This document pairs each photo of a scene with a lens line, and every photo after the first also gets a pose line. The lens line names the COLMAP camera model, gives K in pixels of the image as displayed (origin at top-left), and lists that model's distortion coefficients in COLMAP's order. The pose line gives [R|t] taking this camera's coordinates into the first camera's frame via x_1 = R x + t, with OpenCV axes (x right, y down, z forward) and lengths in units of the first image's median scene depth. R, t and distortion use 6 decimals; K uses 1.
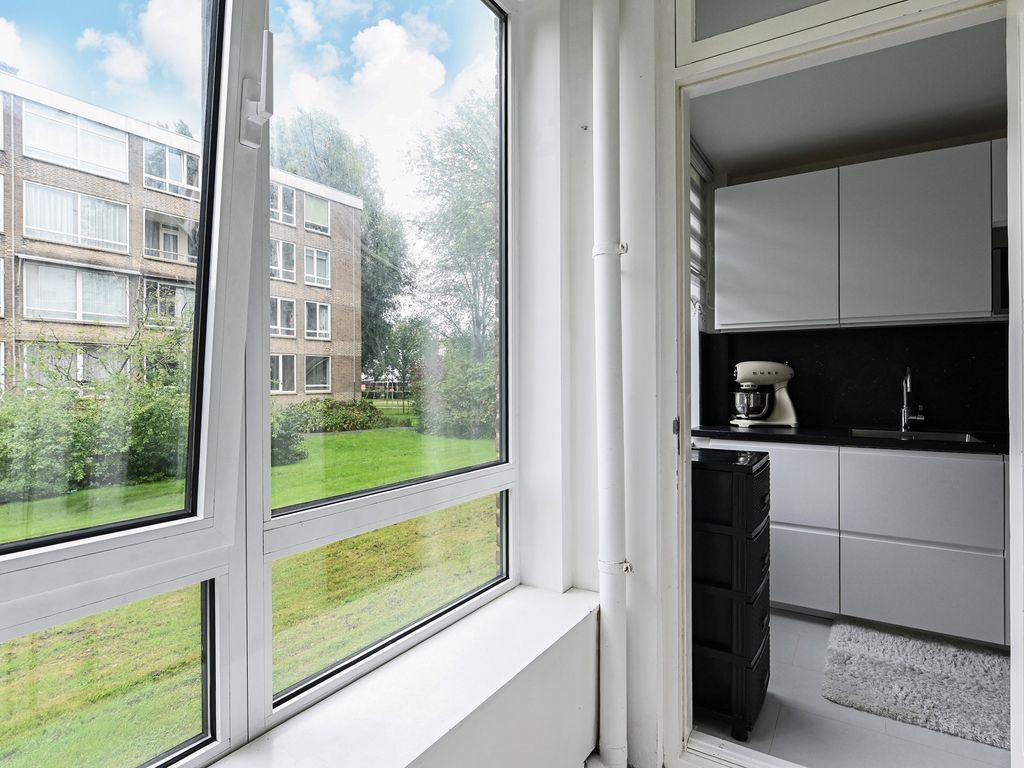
lens RADIAL K [[552.8, 0, 515.5], [0, 552.8, 376.6], [0, 0, 1]] dist [-0.000481, 0.000117]
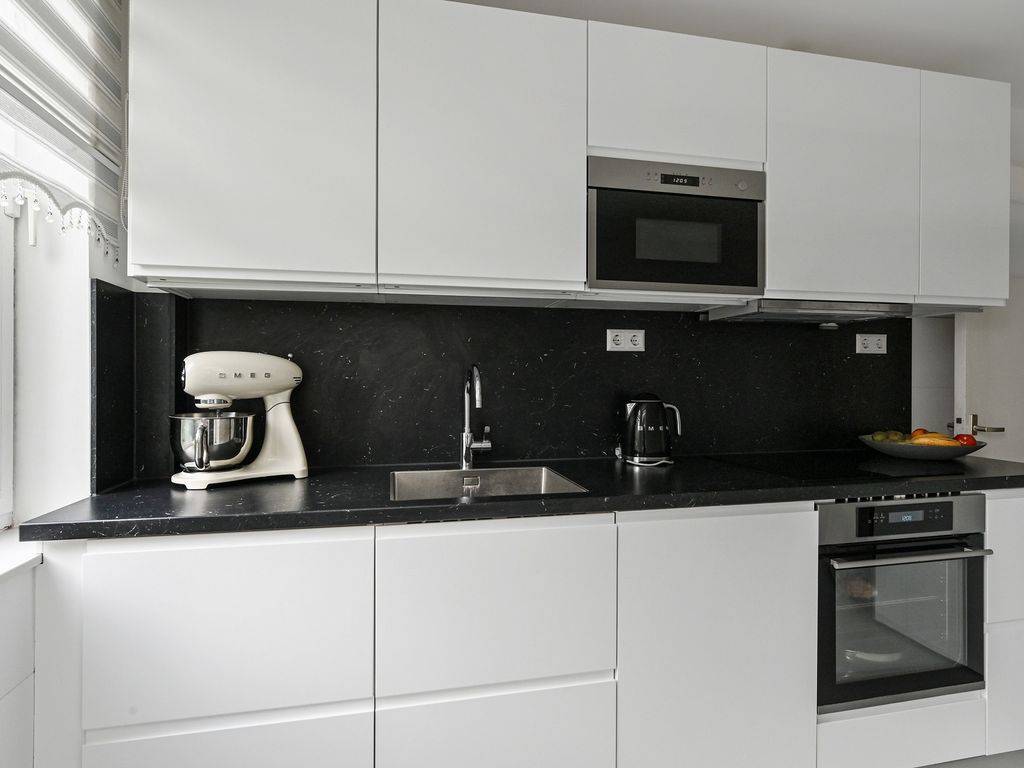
lens RADIAL K [[552.8, 0, 510.8], [0, 552.8, 376.7], [0, 0, 1]] dist [-0.000481, 0.000117]
pose [[0.723725, -0.000164, 0.690089, 0.279033], [-0.003392, 0.999987, 0.003796, -0.007895], [-0.690080, -0.005088, 0.723715, 0.469826]]
